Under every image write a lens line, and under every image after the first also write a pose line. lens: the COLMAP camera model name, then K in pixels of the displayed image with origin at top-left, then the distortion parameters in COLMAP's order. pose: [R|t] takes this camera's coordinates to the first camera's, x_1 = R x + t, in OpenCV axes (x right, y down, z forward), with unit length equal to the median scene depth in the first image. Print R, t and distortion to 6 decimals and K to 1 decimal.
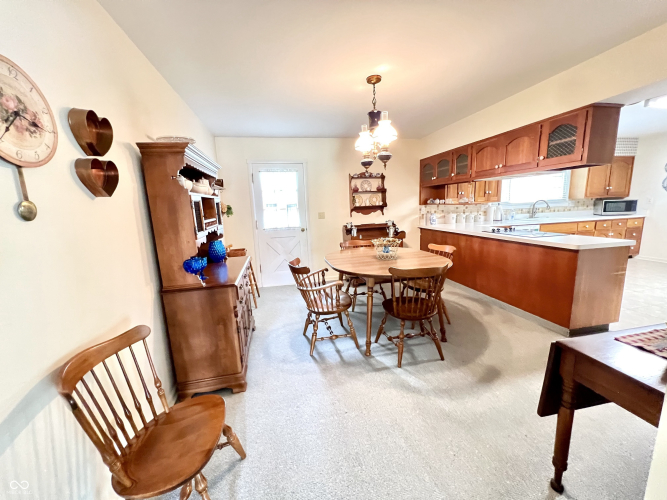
lens RADIAL K [[268.9, 0, 333.5], [0, 268.9, 250.0], [0, 0, 1]] dist [-0.000272, -0.000157]
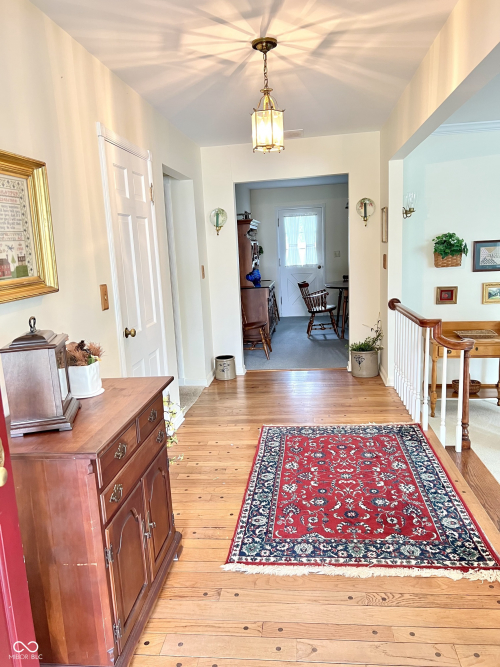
lens RADIAL K [[493.2, 0, 250.9], [0, 493.2, 334.5], [0, 0, 1]] dist [0.001330, 0.000202]
pose [[0.946521, 0.053986, -0.318094, 0.375719], [-0.044592, 0.998329, 0.036745, 0.188463], [0.319546, -0.020595, 0.947347, -1.376028]]
